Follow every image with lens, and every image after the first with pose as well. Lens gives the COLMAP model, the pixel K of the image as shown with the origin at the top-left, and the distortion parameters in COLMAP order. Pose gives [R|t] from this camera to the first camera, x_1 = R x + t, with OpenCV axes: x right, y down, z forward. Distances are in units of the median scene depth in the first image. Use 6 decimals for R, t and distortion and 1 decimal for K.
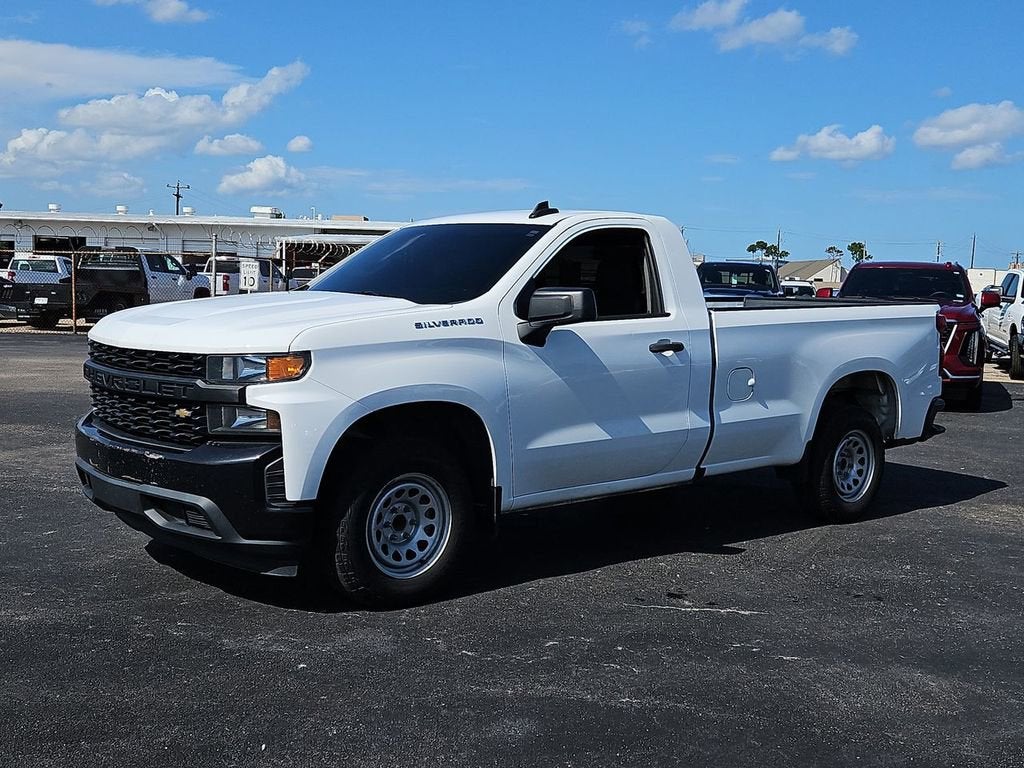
lens RADIAL K [[1179.5, 0, 510.4], [0, 1179.5, 386.8], [0, 0, 1]] dist [0.071567, 0.000000]
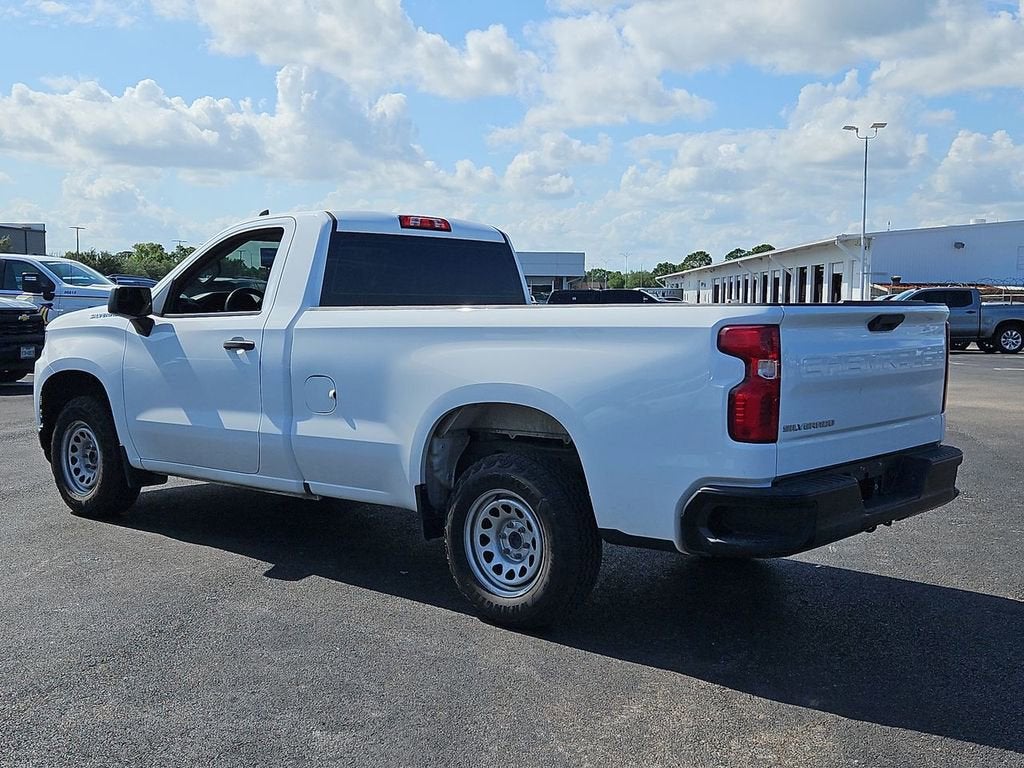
lens RADIAL K [[1179.5, 0, 490.6], [0, 1179.5, 392.2], [0, 0, 1]] dist [0.071567, 0.000000]
pose [[0.116290, 0.052888, -0.991806, 1.096815], [-0.094001, 0.994685, 0.042020, -0.053443], [0.988757, 0.088344, 0.120644, 1.040719]]
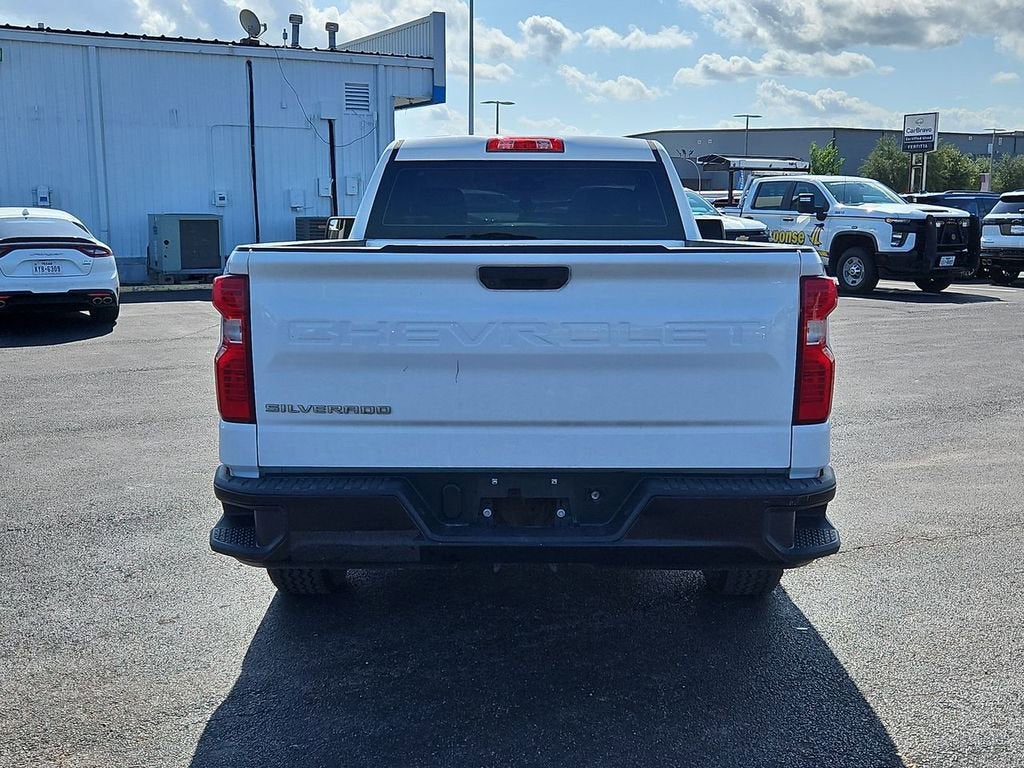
lens RADIAL K [[1179.5, 0, 515.5], [0, 1179.5, 406.1], [0, 0, 1]] dist [0.071567, 0.000000]
pose [[-0.657063, 0.099226, -0.747277, 0.840813], [-0.080778, 0.976324, 0.200666, -0.119248], [0.749496, 0.192213, -0.633491, 1.568672]]
